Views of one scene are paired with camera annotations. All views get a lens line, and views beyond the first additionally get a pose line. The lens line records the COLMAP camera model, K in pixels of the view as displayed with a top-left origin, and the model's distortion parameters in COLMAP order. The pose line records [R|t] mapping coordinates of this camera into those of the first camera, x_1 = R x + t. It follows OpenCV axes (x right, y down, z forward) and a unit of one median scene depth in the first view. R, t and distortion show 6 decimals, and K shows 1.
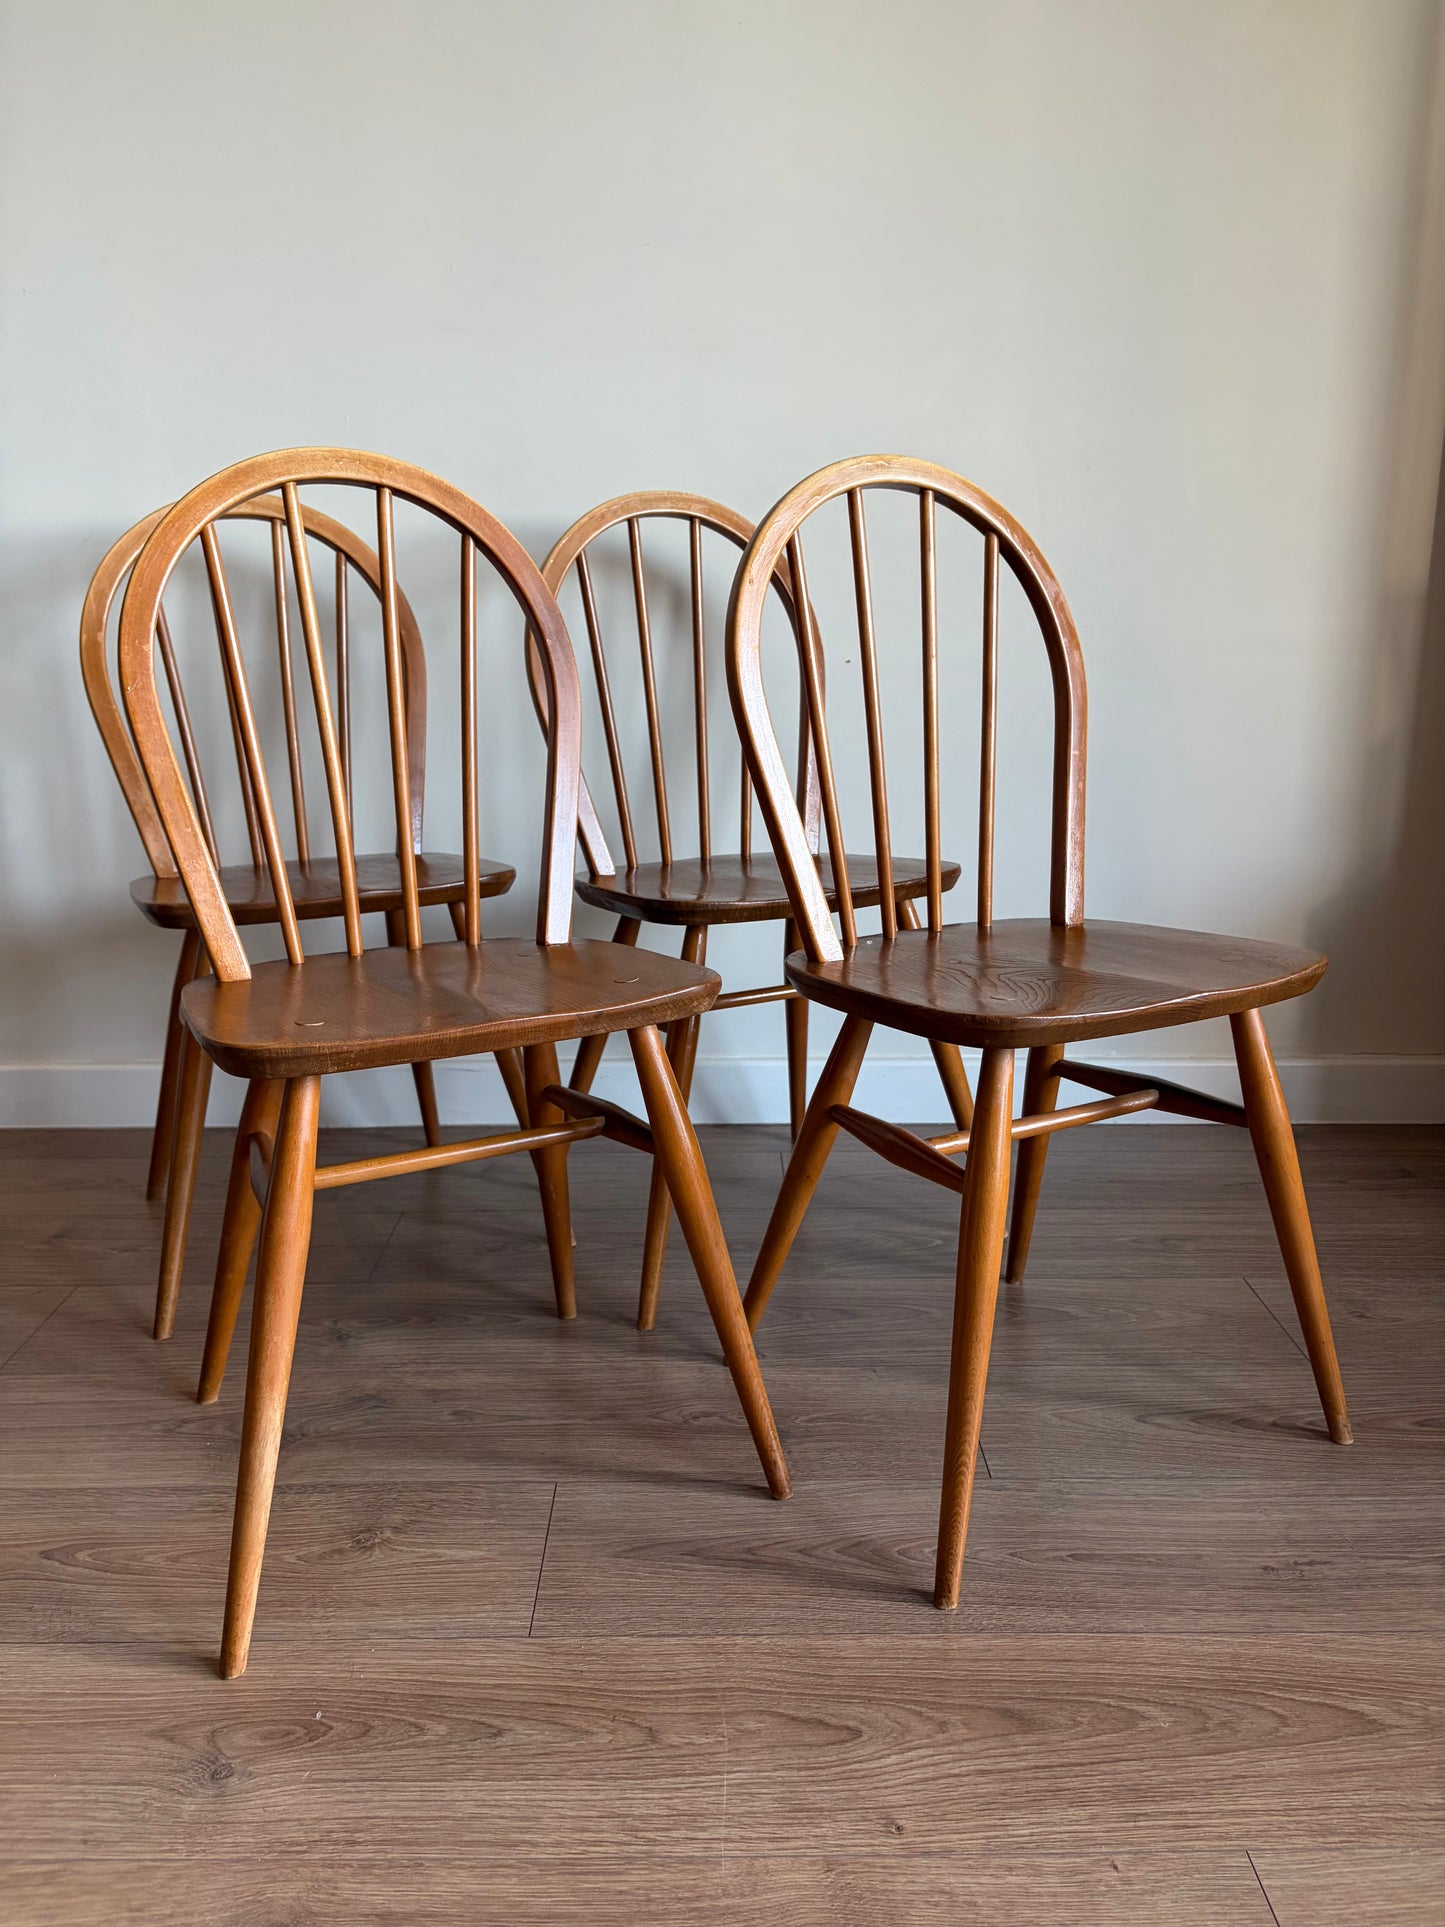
lens RADIAL K [[1359.9, 0, 730.6], [0, 1359.9, 964.3], [0, 0, 1]] dist [0.061997, -0.066004]
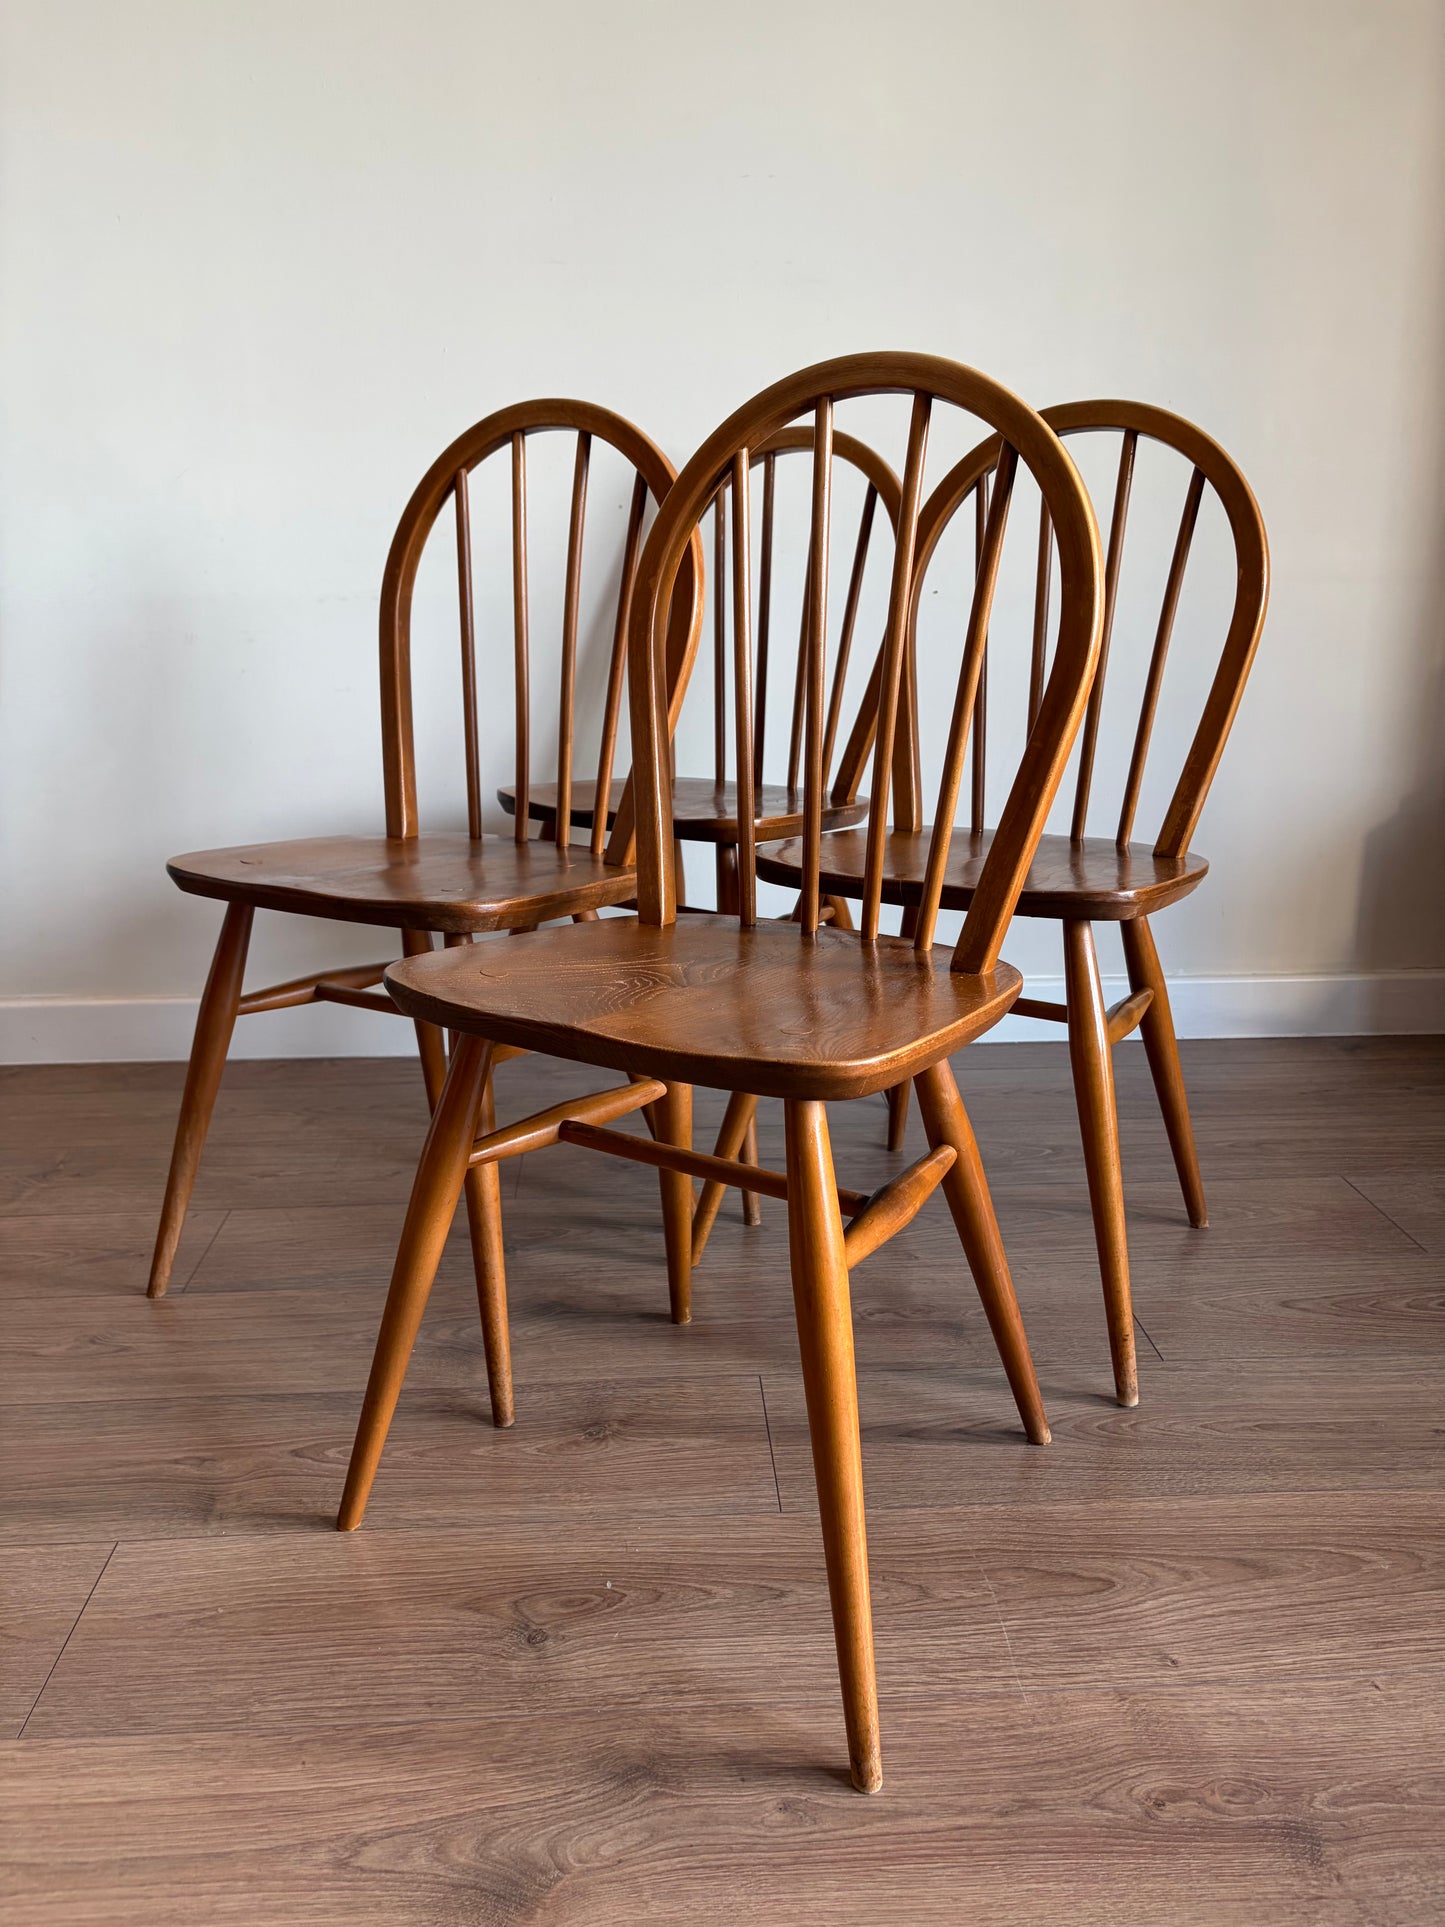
lens RADIAL K [[1359.9, 0, 719.4], [0, 1359.9, 970.6], [0, 0, 1]] dist [0.061997, -0.066004]
pose [[0.998760, -0.016227, 0.047061, -0.230418], [0.013873, 0.998657, 0.049913, 0.015173], [-0.047808, -0.049199, 0.997644, -0.039234]]
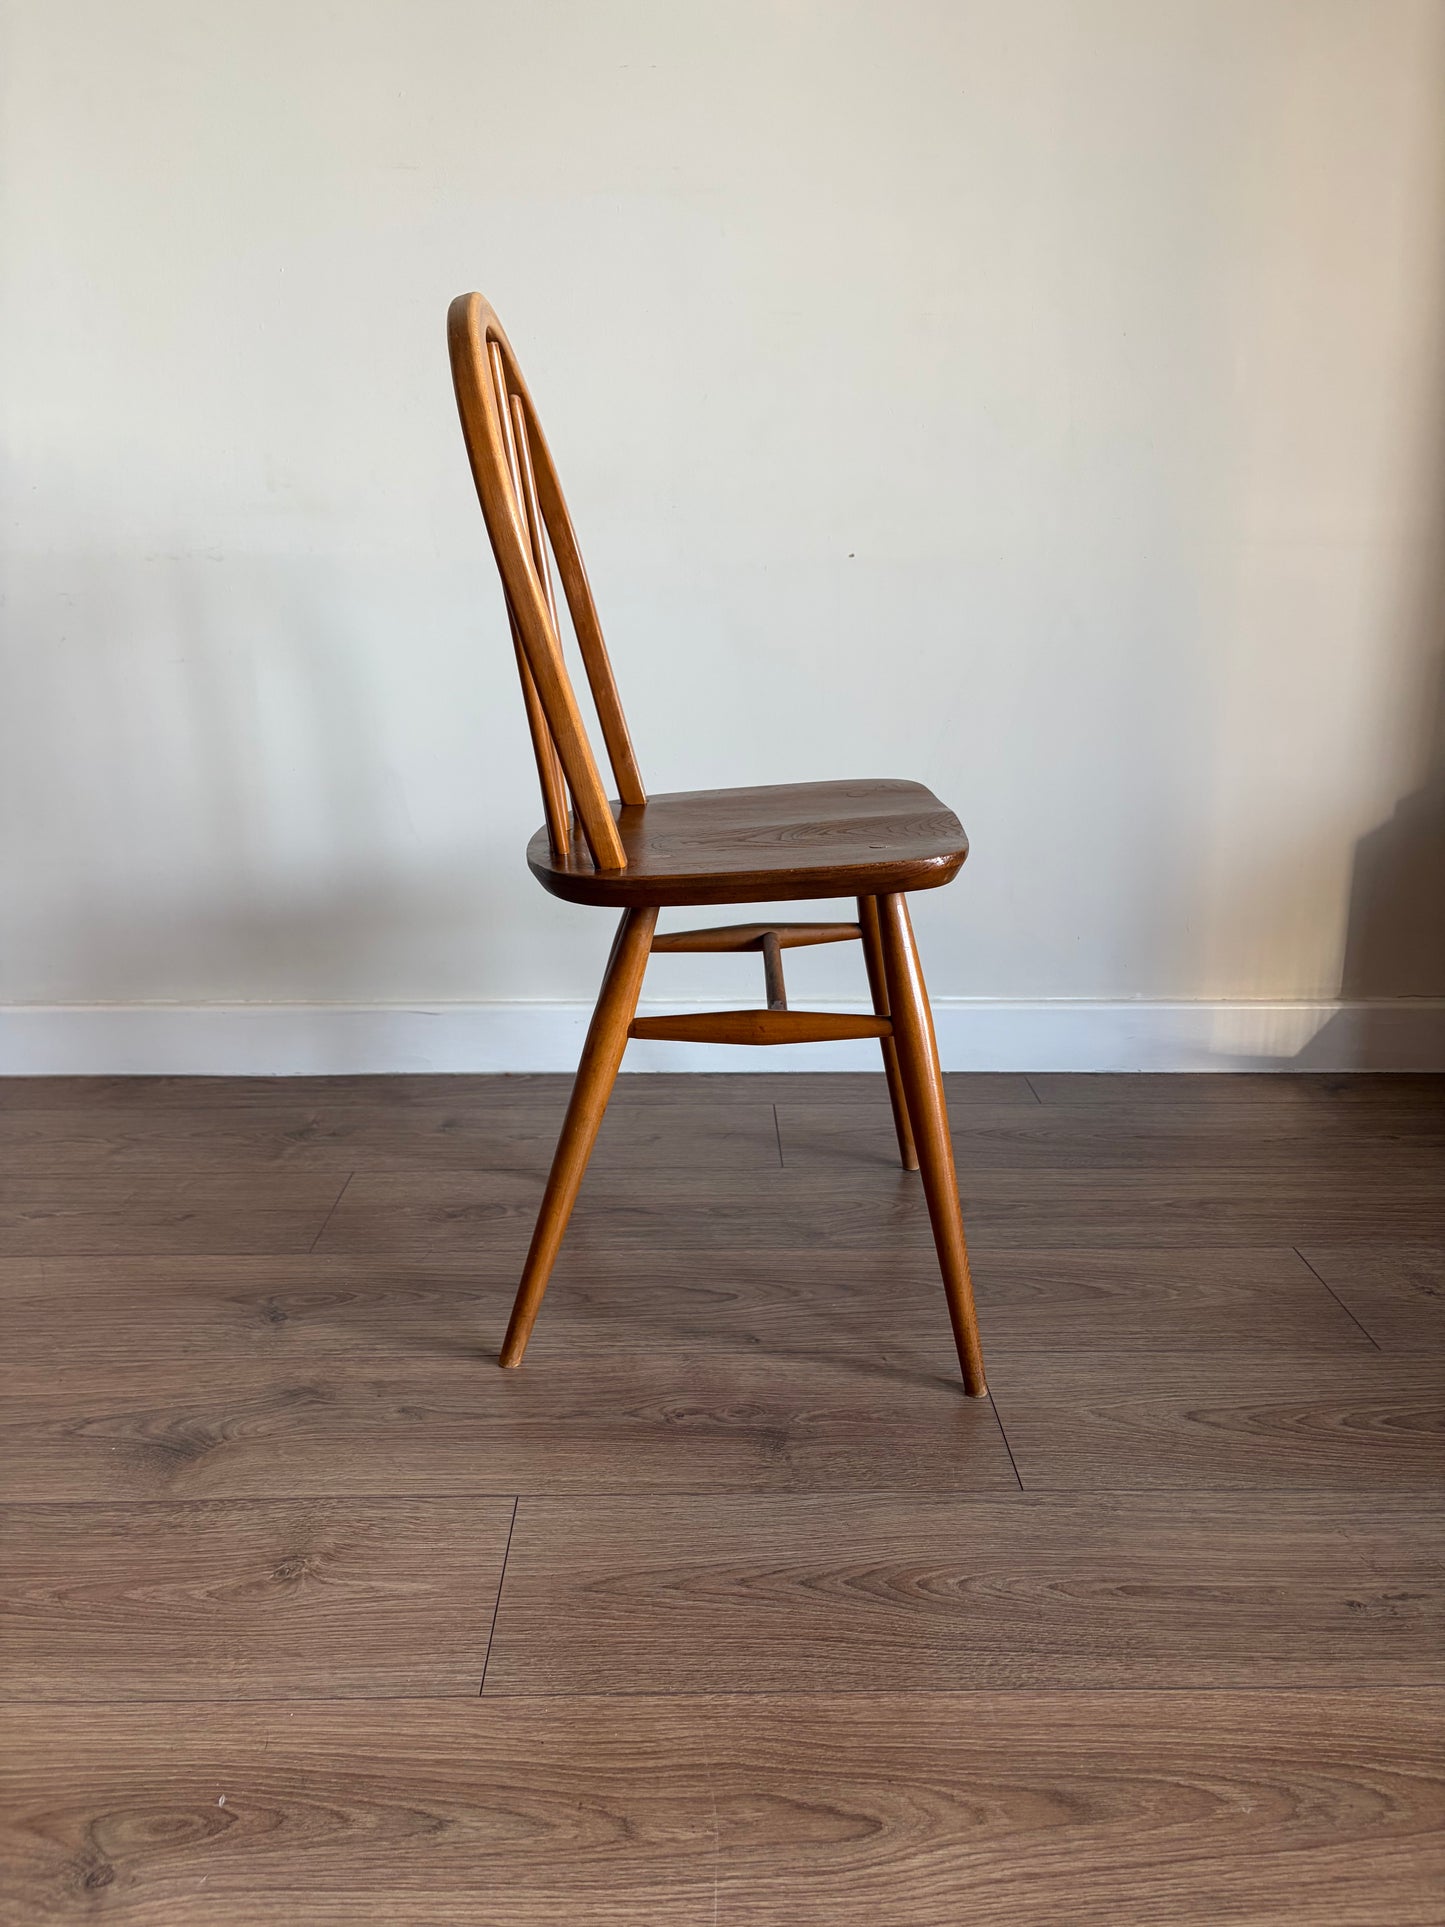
lens RADIAL K [[1359.9, 0, 724.8], [0, 1359.9, 968.6], [0, 0, 1]] dist [0.061997, -0.066004]
pose [[0.999972, 0.001797, 0.007229, -0.004758], [-0.002147, 0.998810, 0.048719, 0.006866], [-0.007133, -0.048734, 0.998786, 0.180254]]
